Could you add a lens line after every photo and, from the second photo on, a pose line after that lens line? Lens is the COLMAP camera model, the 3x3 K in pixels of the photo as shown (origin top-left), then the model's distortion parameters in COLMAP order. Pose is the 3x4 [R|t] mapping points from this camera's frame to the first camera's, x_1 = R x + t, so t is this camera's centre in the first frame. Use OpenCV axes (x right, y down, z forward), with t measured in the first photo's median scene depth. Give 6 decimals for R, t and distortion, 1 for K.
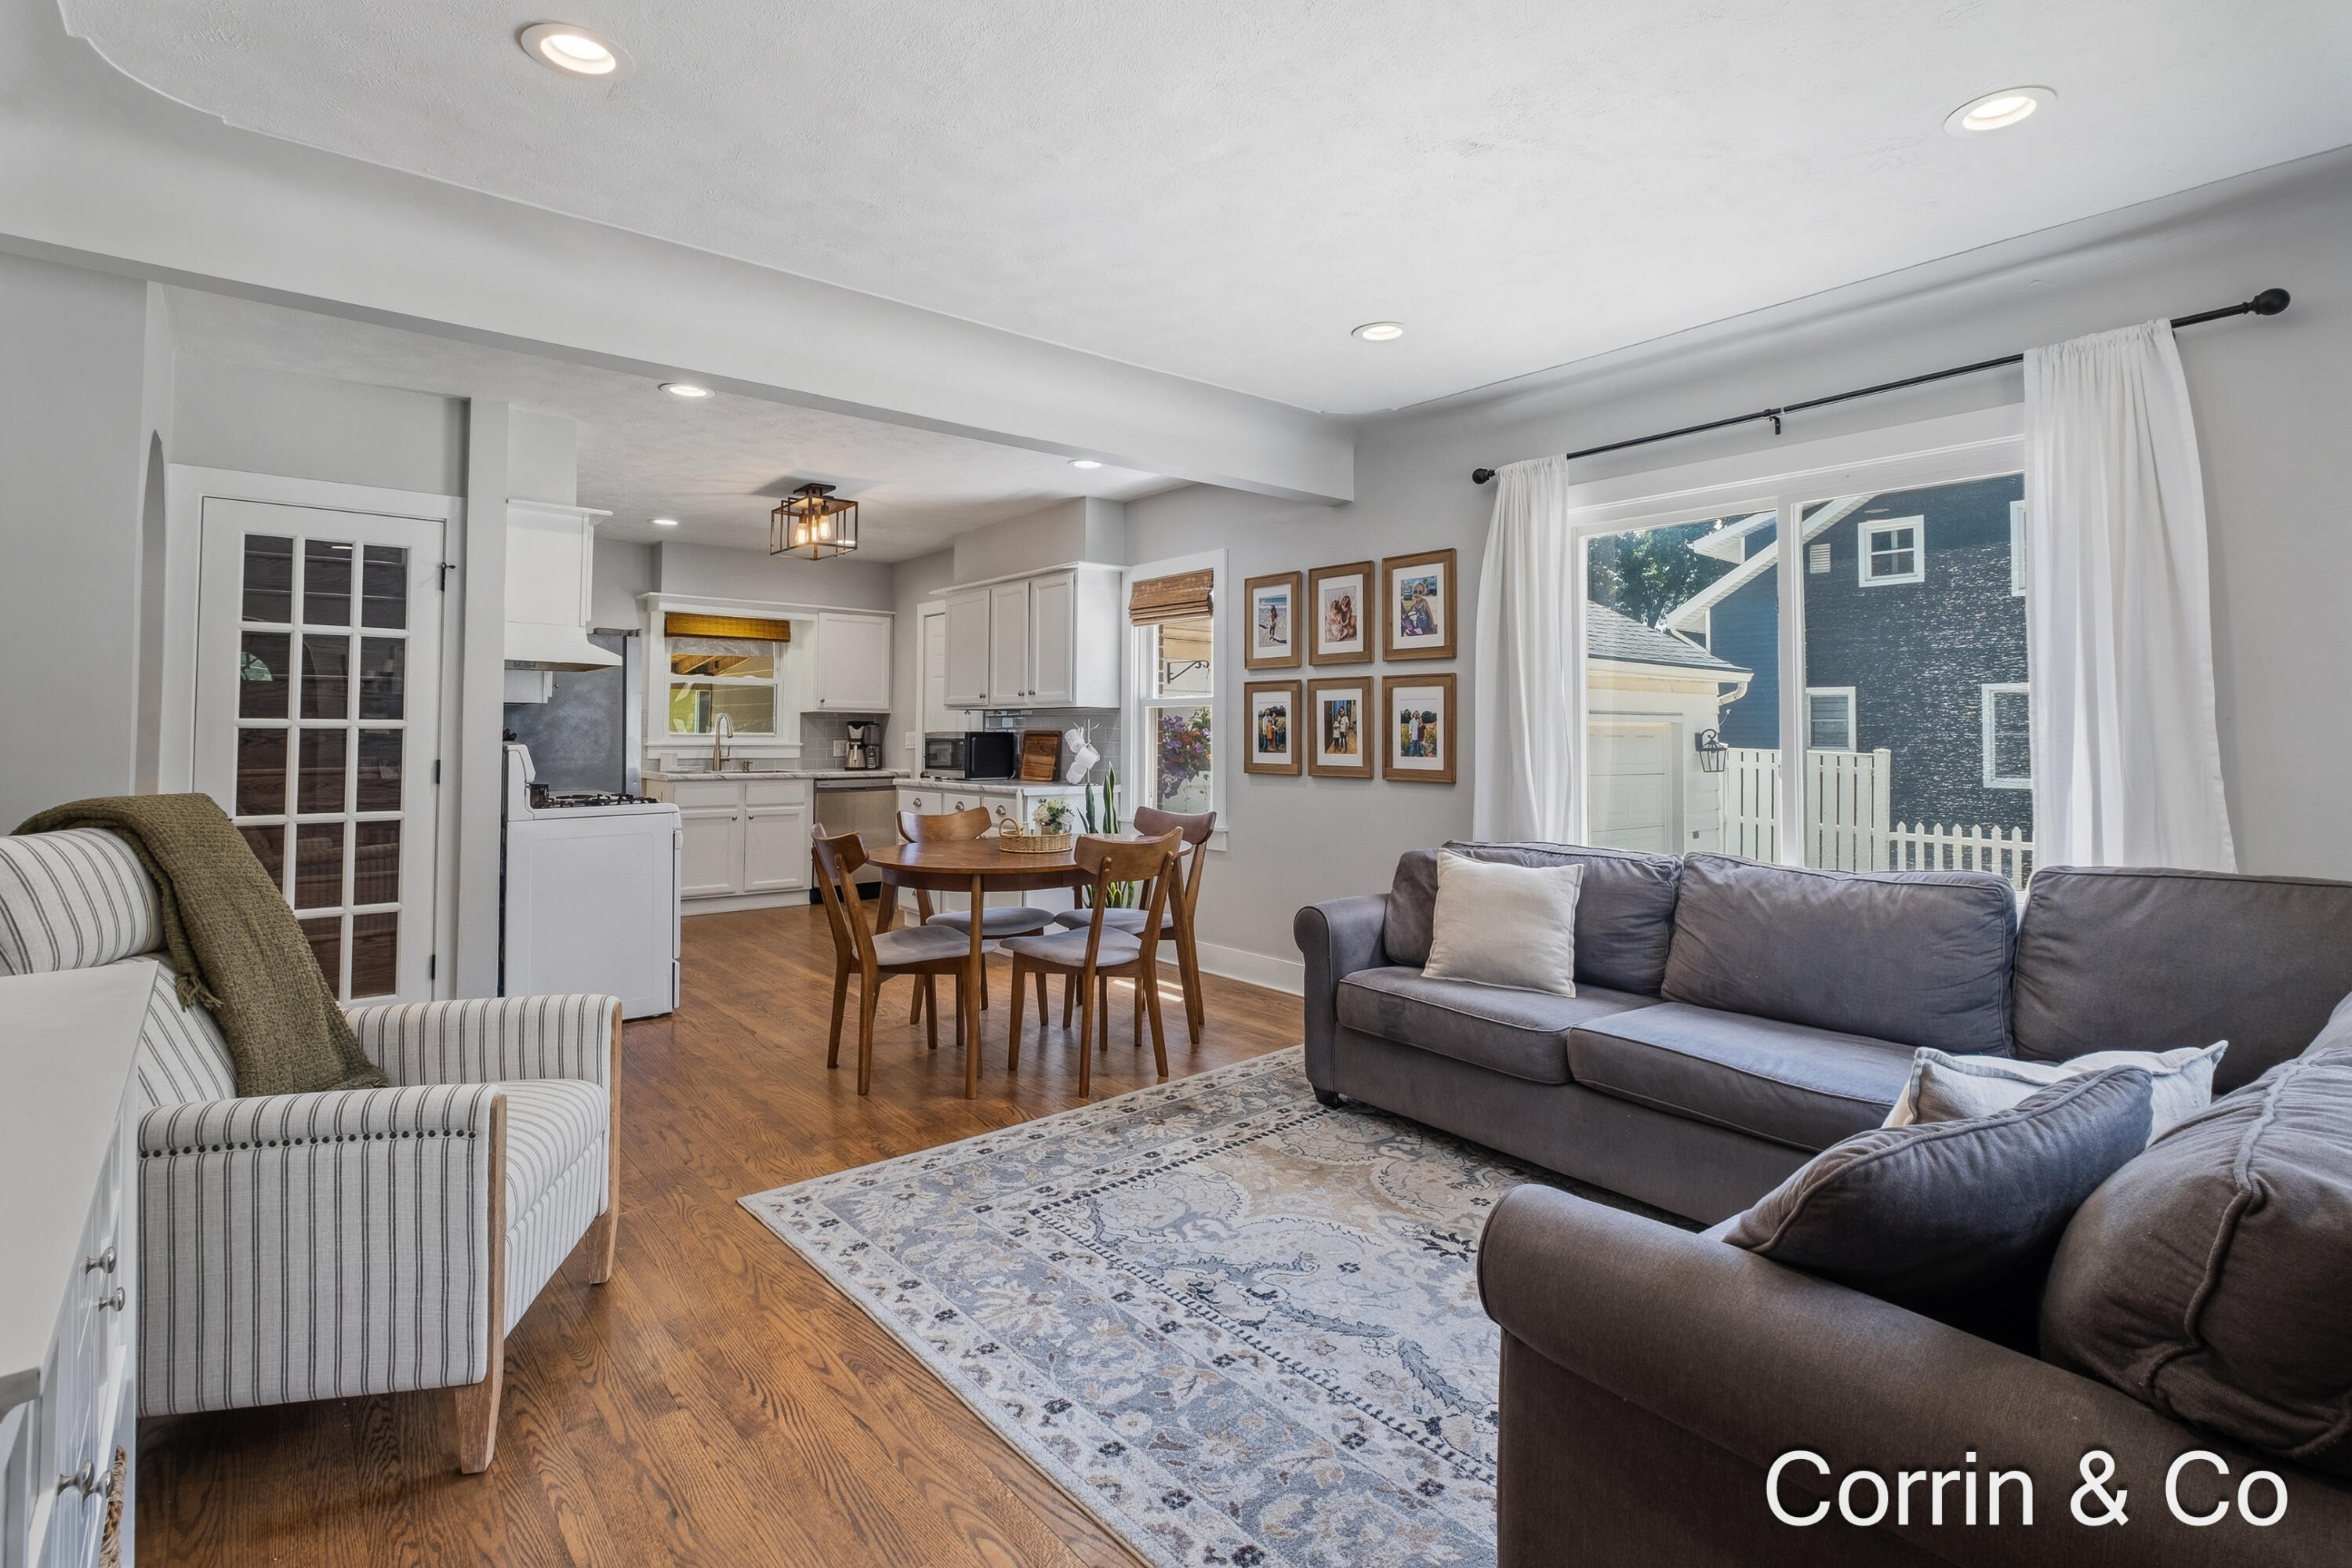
lens RADIAL K [[1110.7, 0, 1184.5], [0, 1110.7, 694.8], [0, 0, 1]] dist [0.000759, 0.000040]
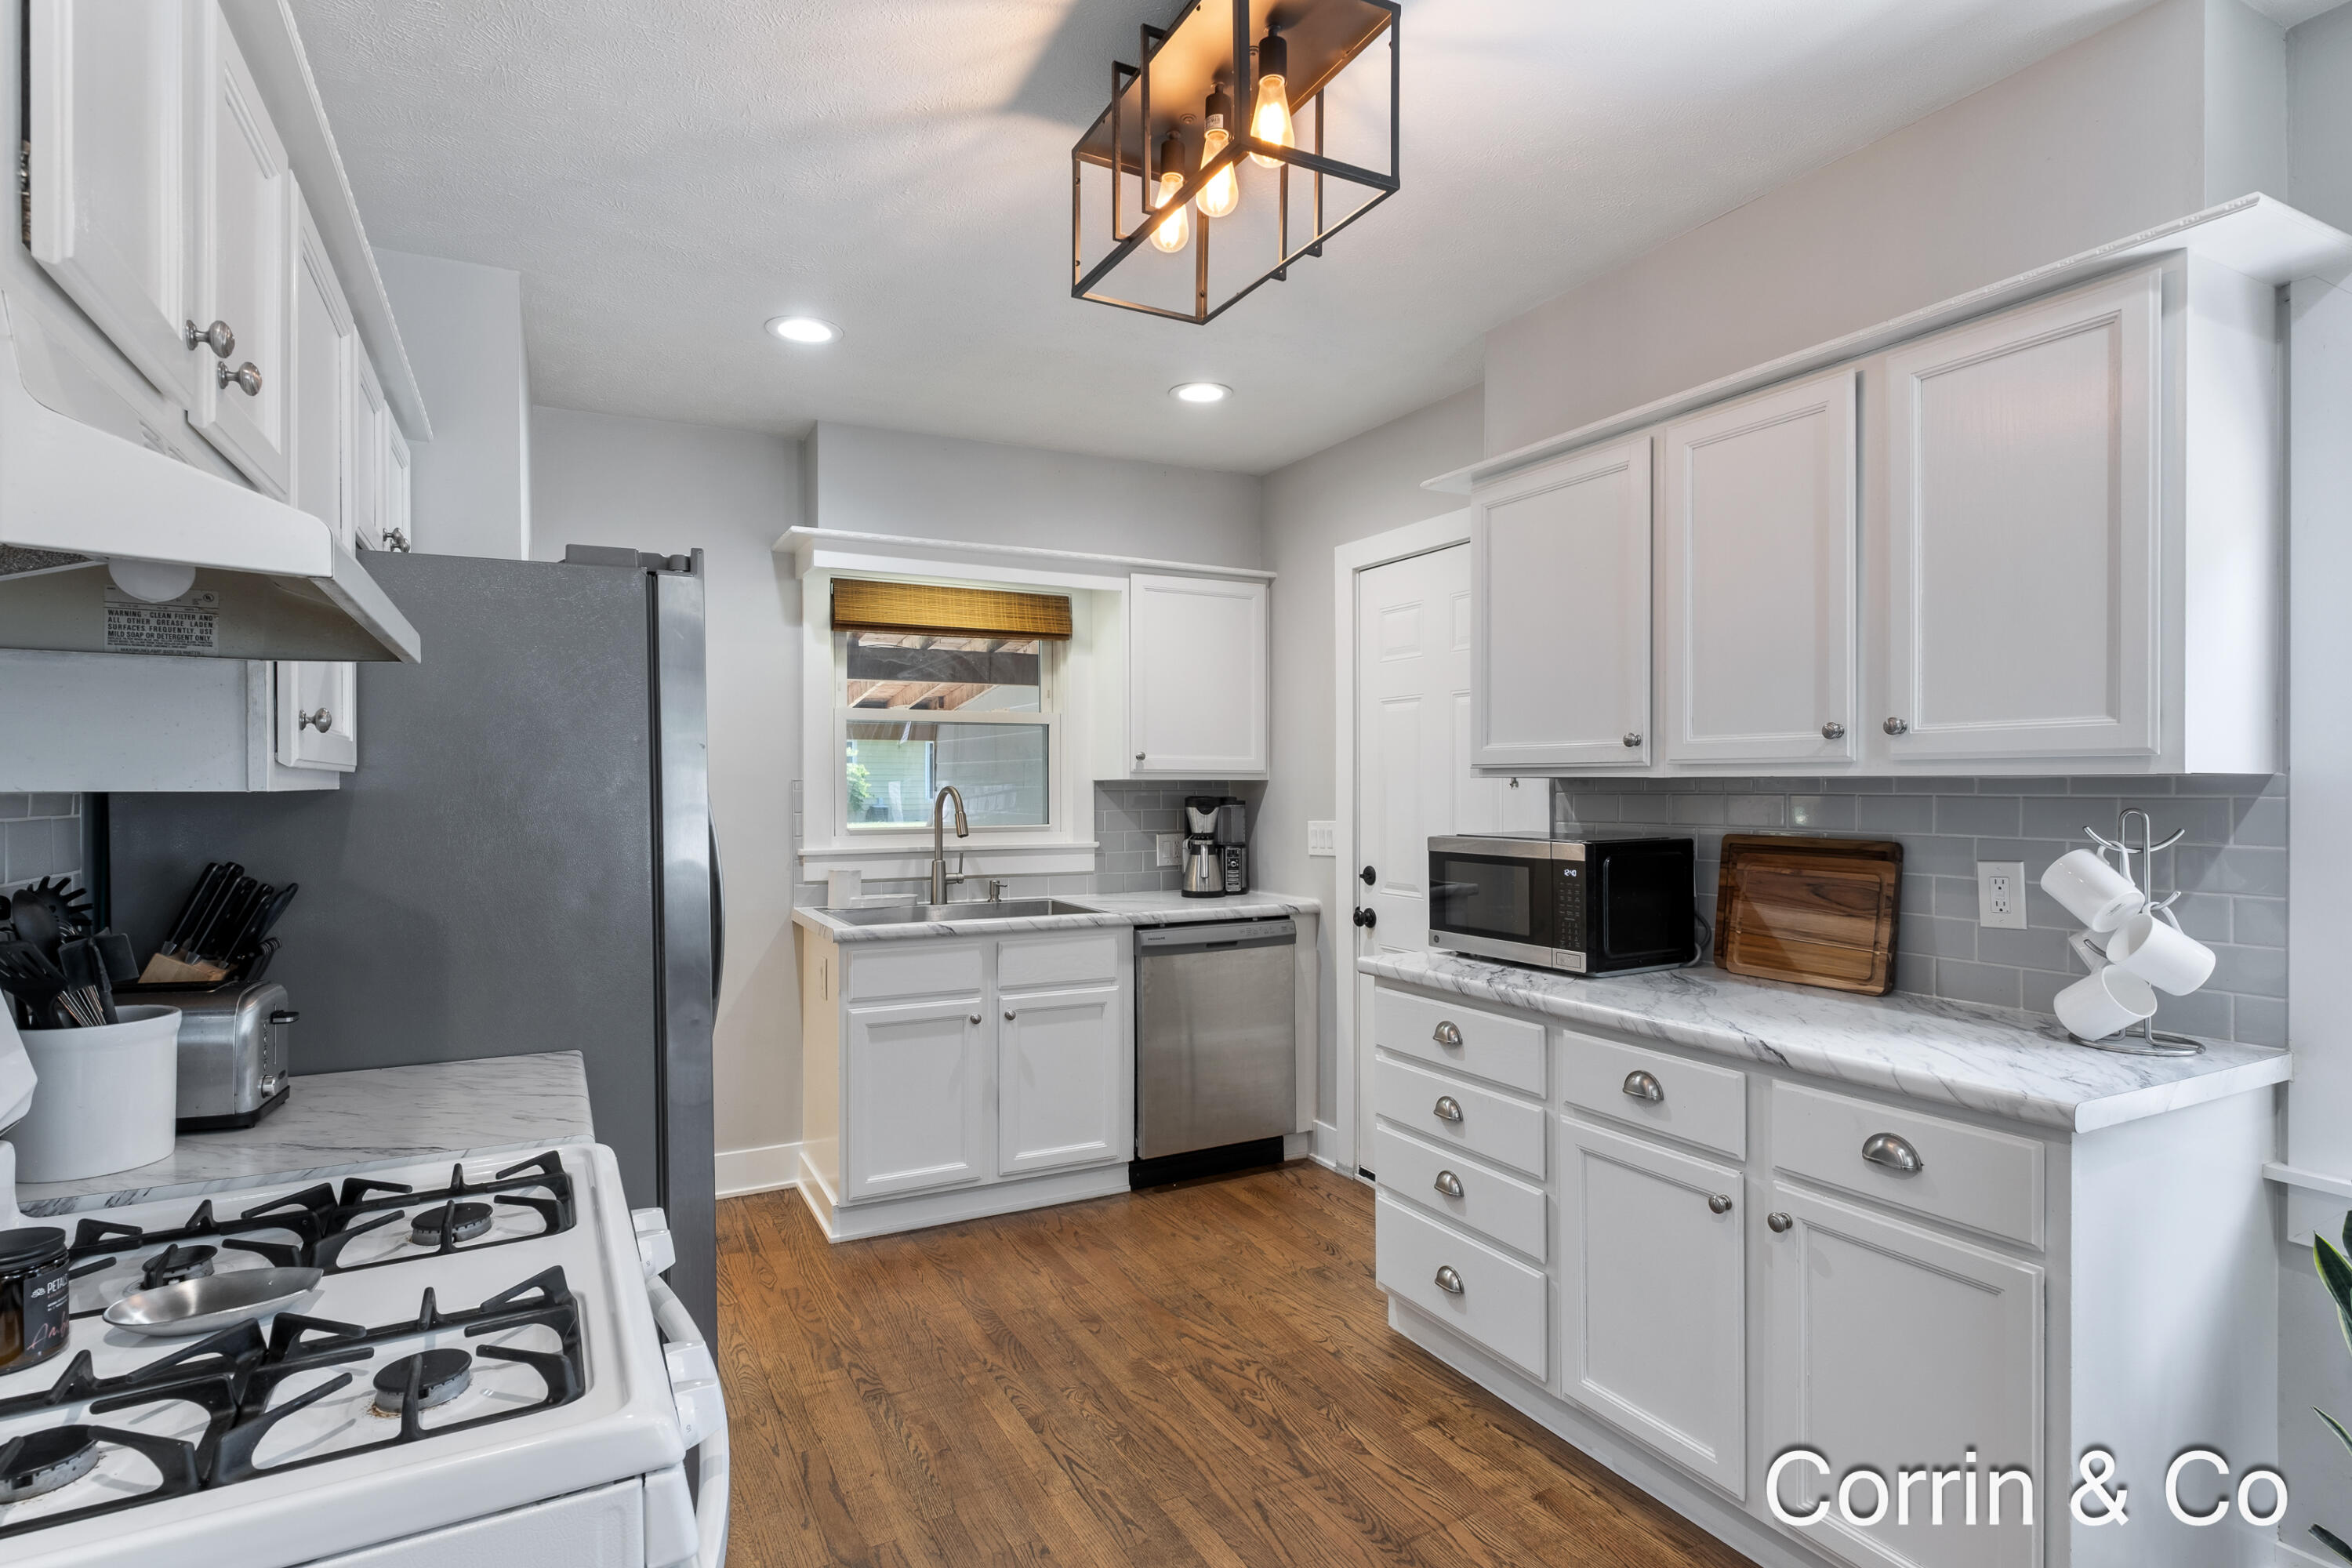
lens RADIAL K [[1200.4, 0, 1176.0], [0, 1200.4, 784.0], [0, 0, 1]] dist [0.001682, 0.000135]
pose [[0.977456, -0.007512, -0.211006, -0.261918], [0.014910, 0.999328, 0.033492, -0.000087], [0.210613, -0.035883, 0.976911, 0.642751]]
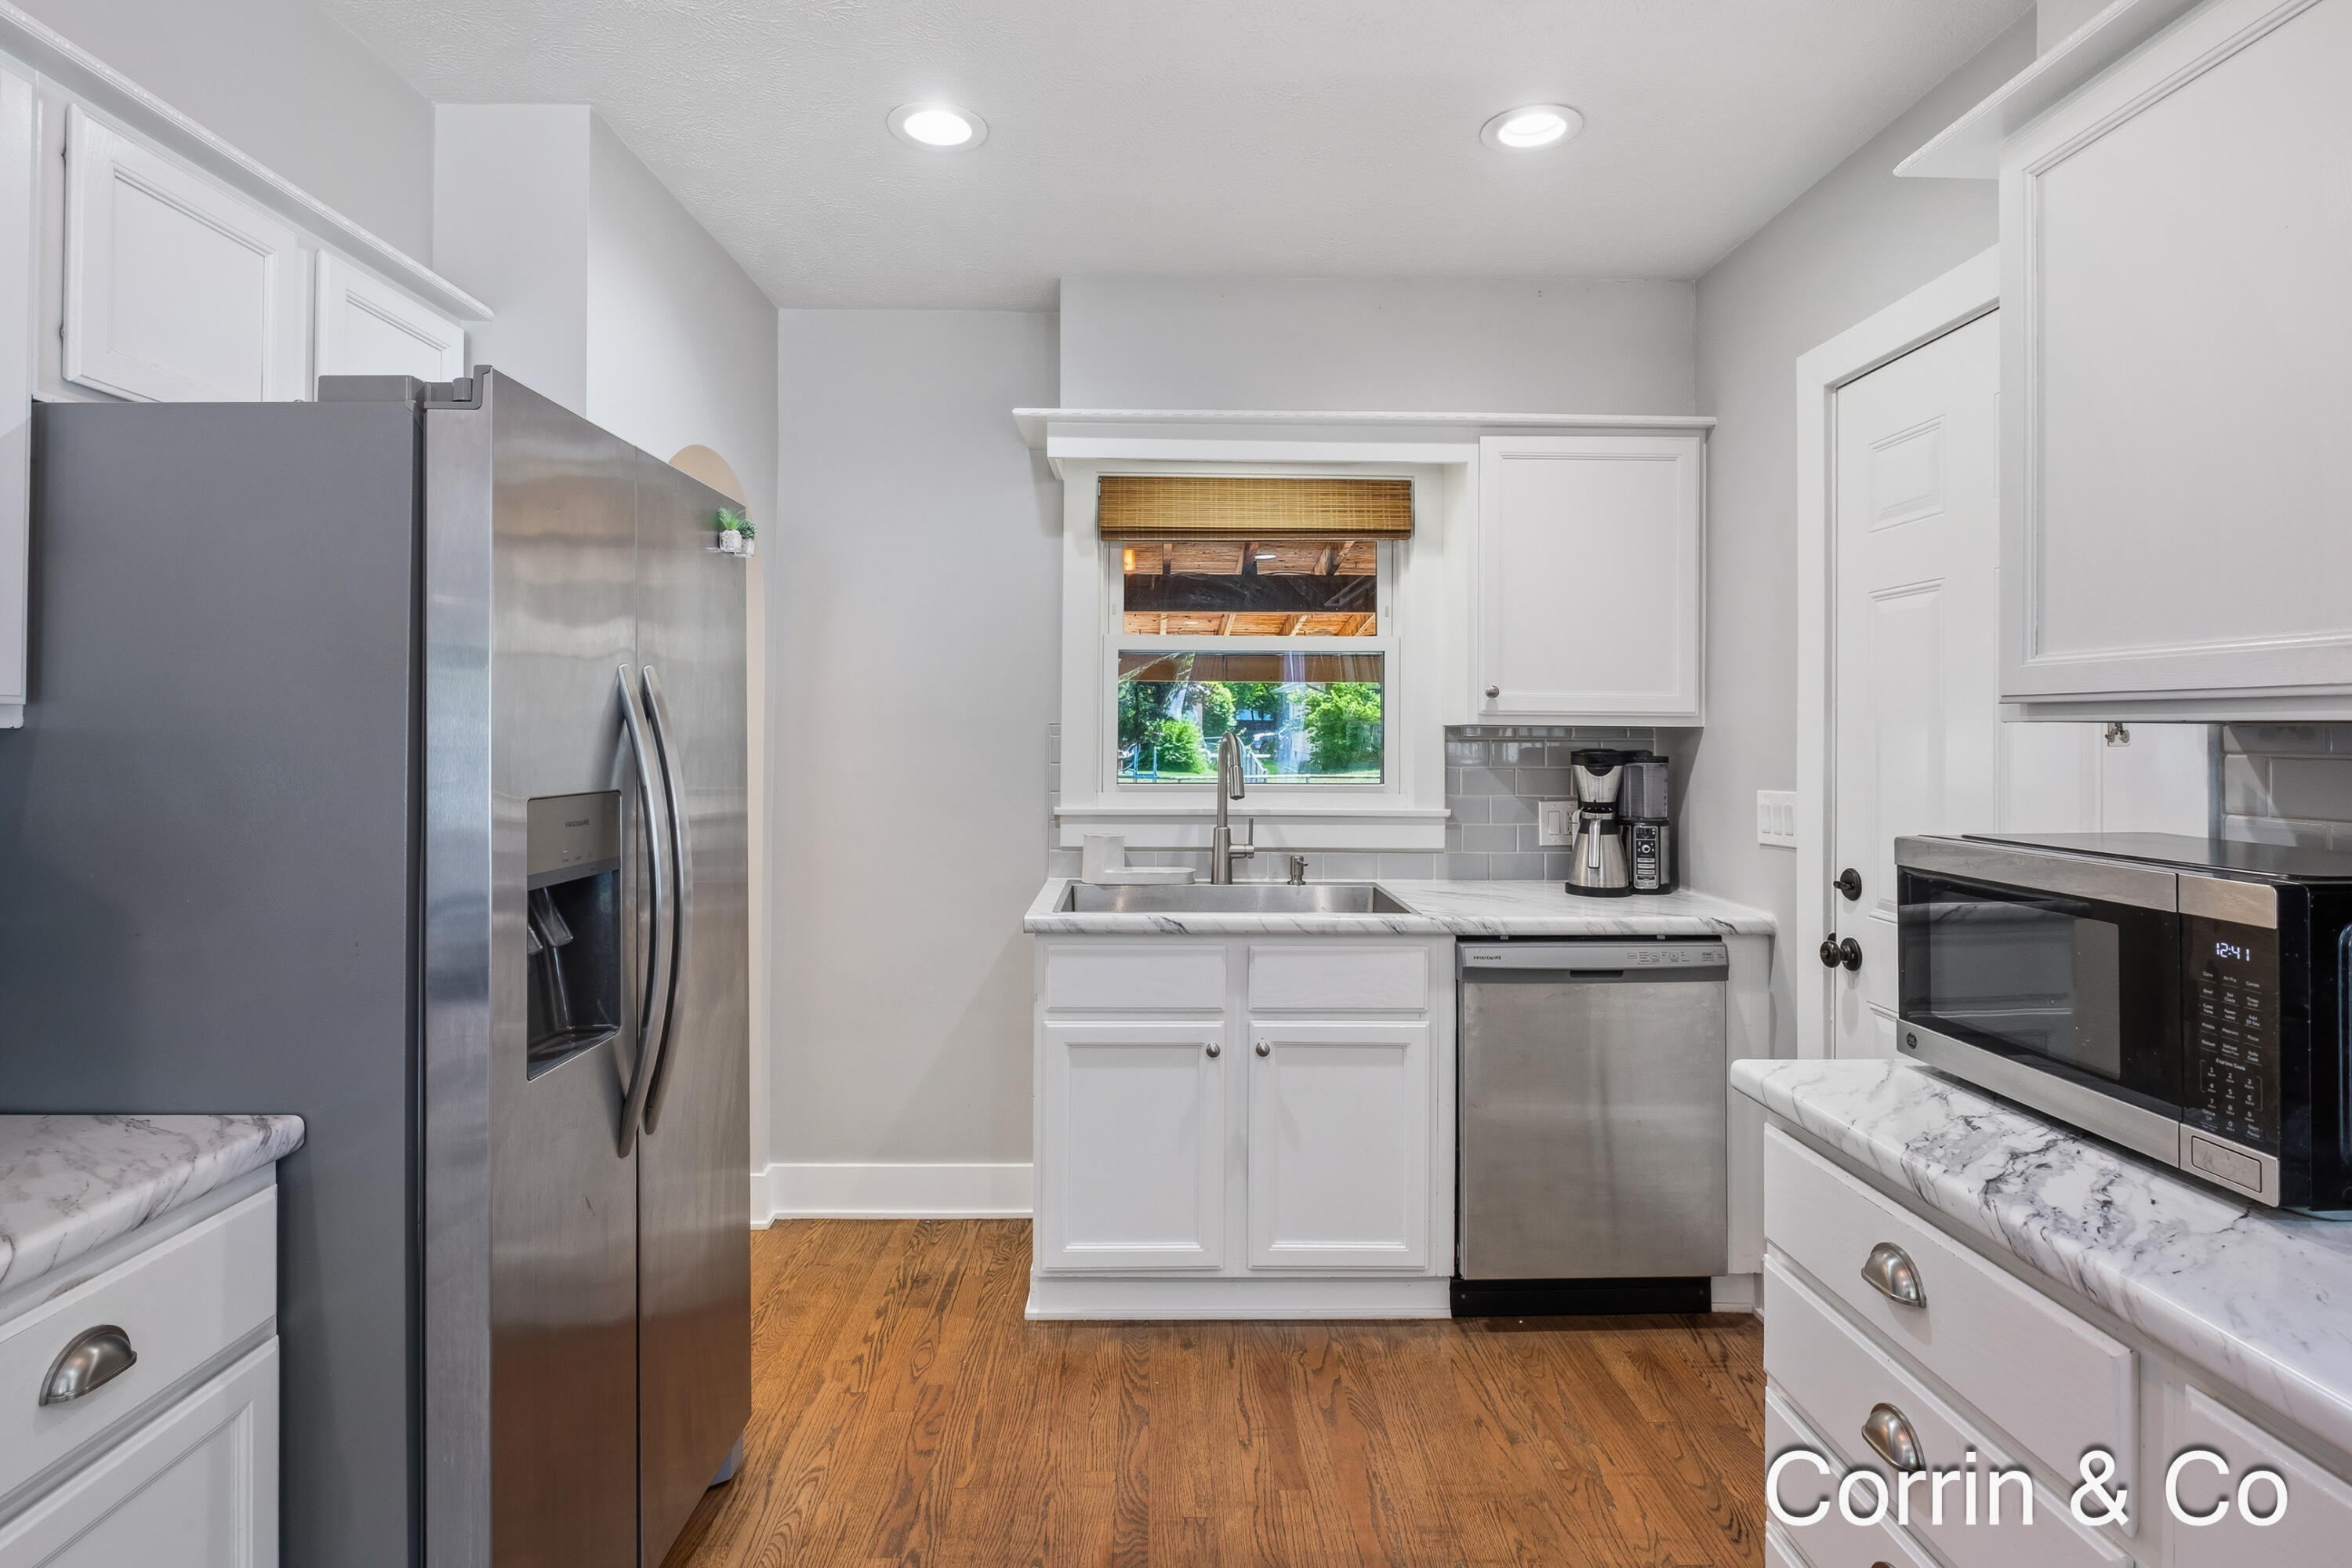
lens RADIAL K [[1185.2, 0, 1170.1], [0, 1185.2, 720.0], [0, 0, 1]] dist [-0.001661, -0.000787]
pose [[0.780960, -0.006694, -0.624545, -0.229140], [0.021128, 0.999653, 0.015705, 0.007772], [0.624224, -0.025461, 0.780831, 0.851290]]
